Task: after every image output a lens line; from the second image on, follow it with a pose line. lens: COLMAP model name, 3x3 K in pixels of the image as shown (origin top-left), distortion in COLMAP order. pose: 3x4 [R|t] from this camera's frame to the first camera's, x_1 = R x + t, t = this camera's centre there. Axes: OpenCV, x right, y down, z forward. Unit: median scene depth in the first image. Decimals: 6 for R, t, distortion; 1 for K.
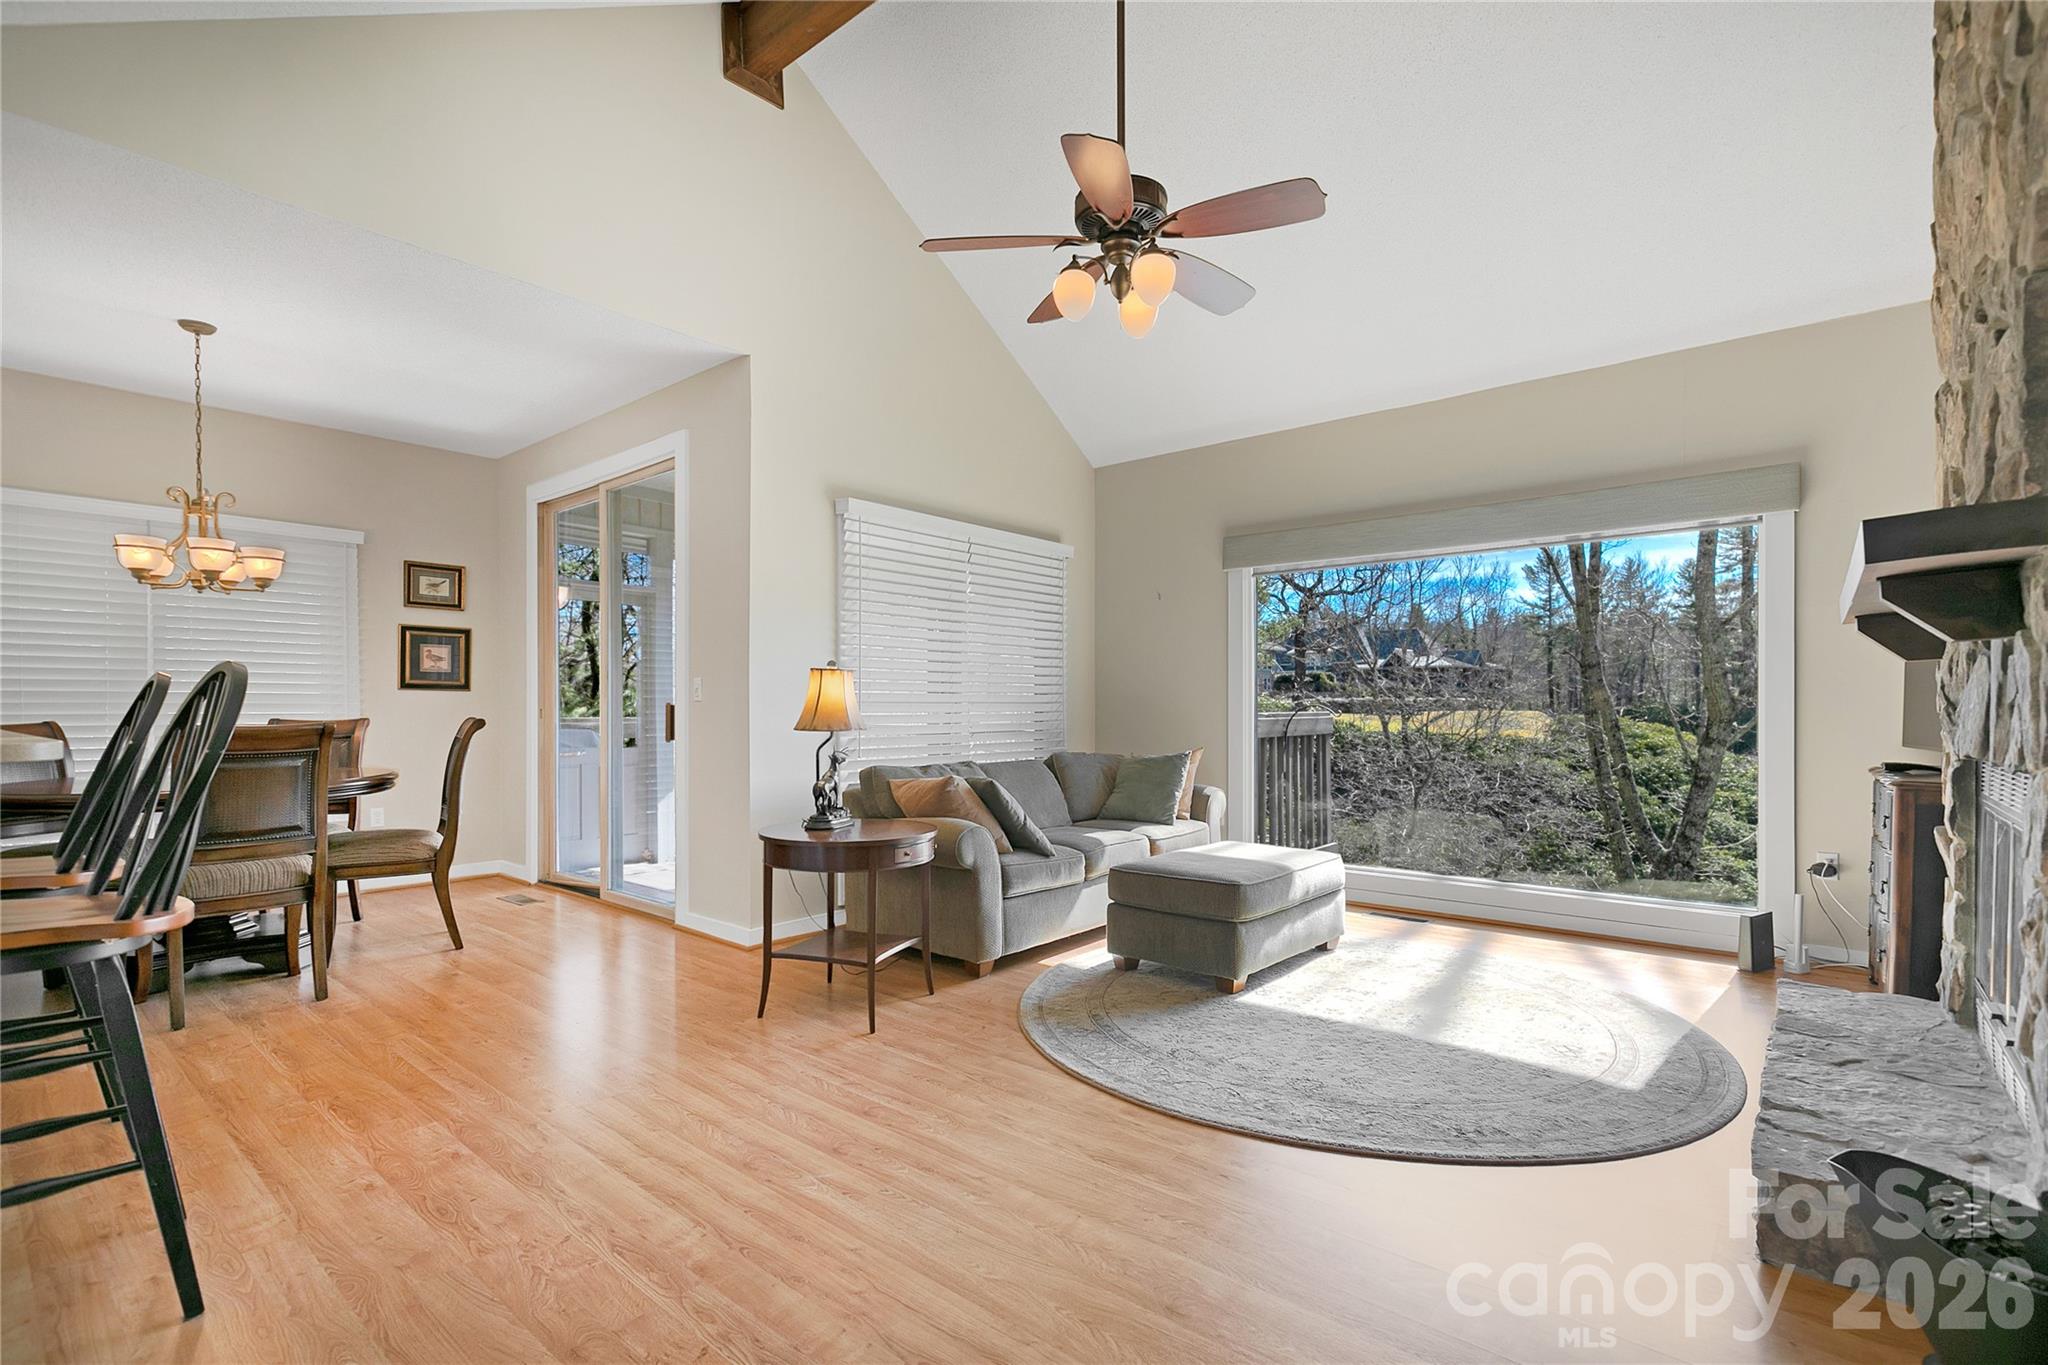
lens RADIAL K [[929.7, 0, 1039.5], [0, 929.7, 720.9], [0, 0, 1]] dist [0.004742, -0.000614]
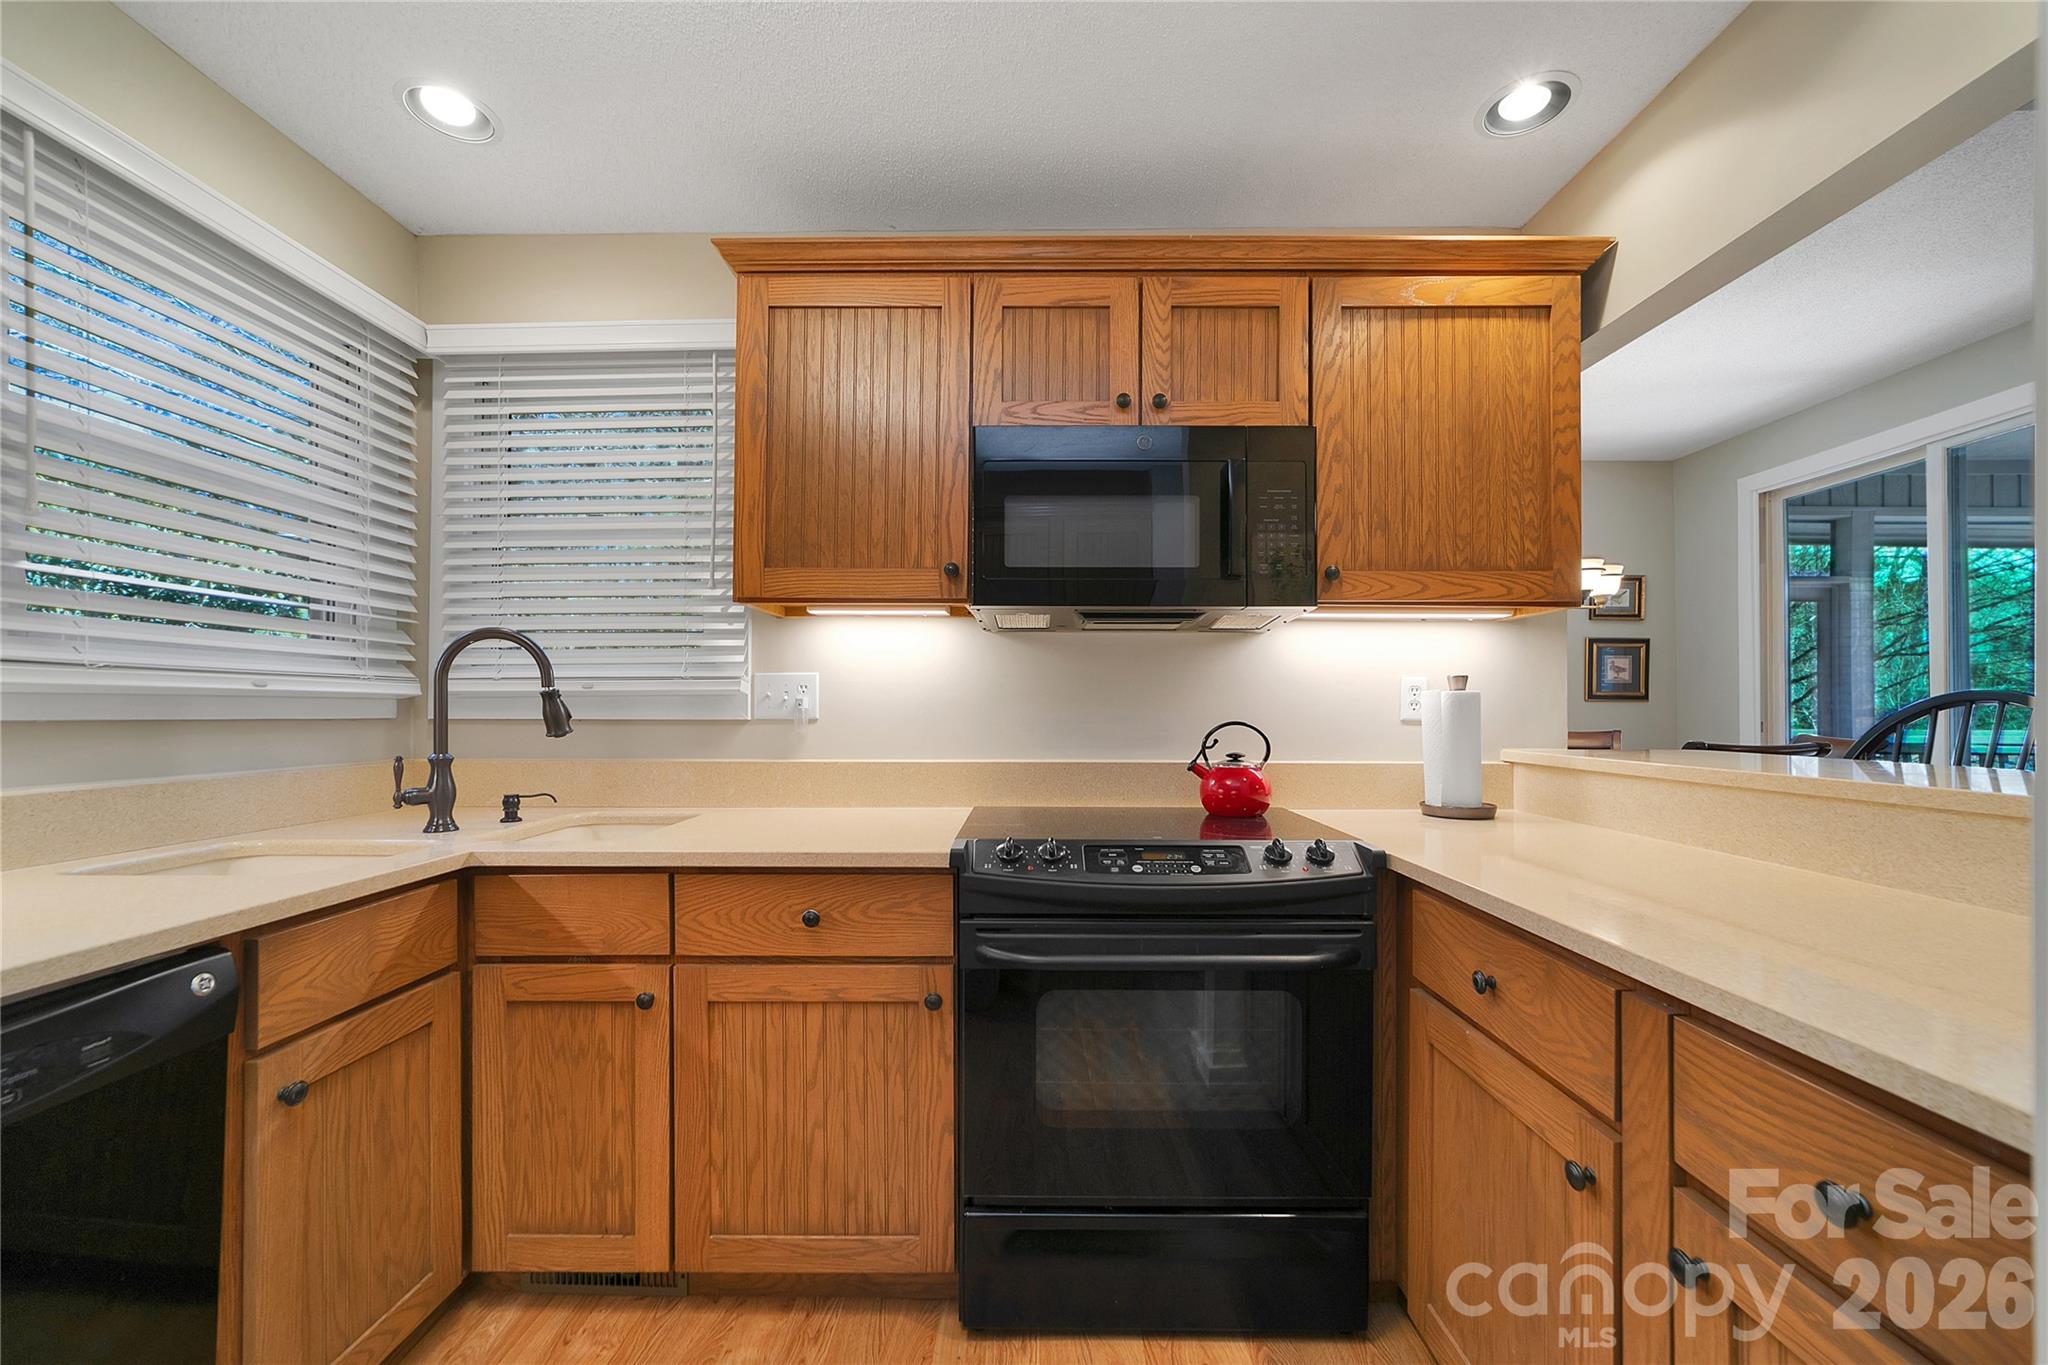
lens RADIAL K [[795.6, 0, 1023.7], [0, 795.6, 704.9], [0, 0, 1]] dist [-0.008798, 0.003445]
pose [[0.634766, -0.008281, -0.772660, -1.704797], [-0.009033, 0.999795, -0.018136, -0.031348], [0.772652, 0.018492, 0.634561, -0.103891]]
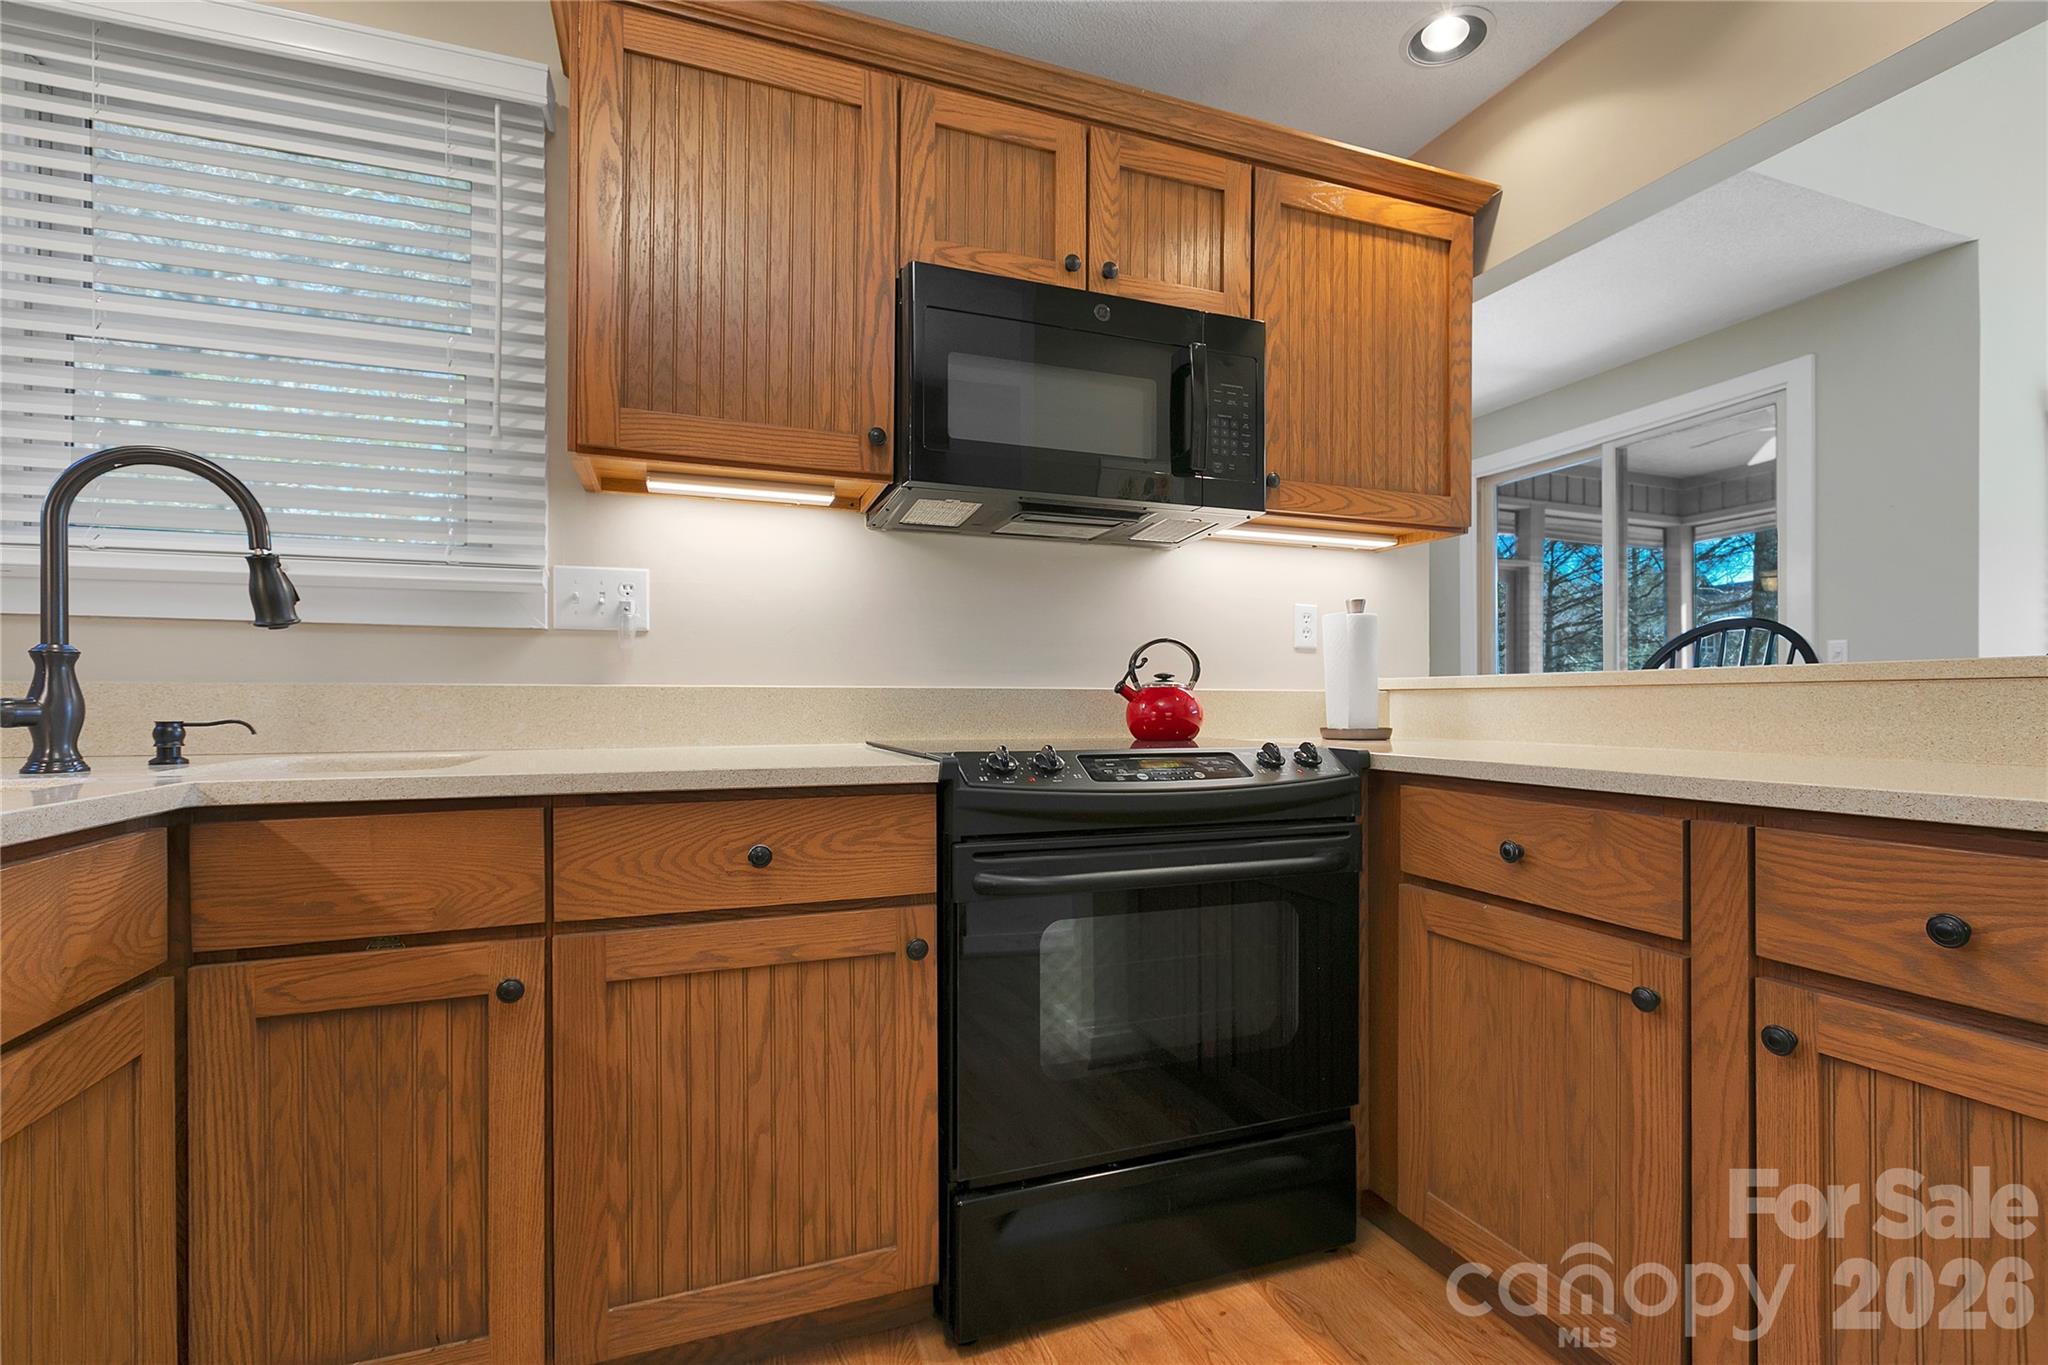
lens RADIAL K [[929.7, 0, 1027.3], [0, 929.7, 699.8], [0, 0, 1]] dist [0.004742, -0.000614]
pose [[0.874007, -0.006404, -0.485872, -2.028568], [-0.003859, 0.999790, -0.020121, 0.104524], [0.485899, 0.019461, 0.873798, -0.356596]]
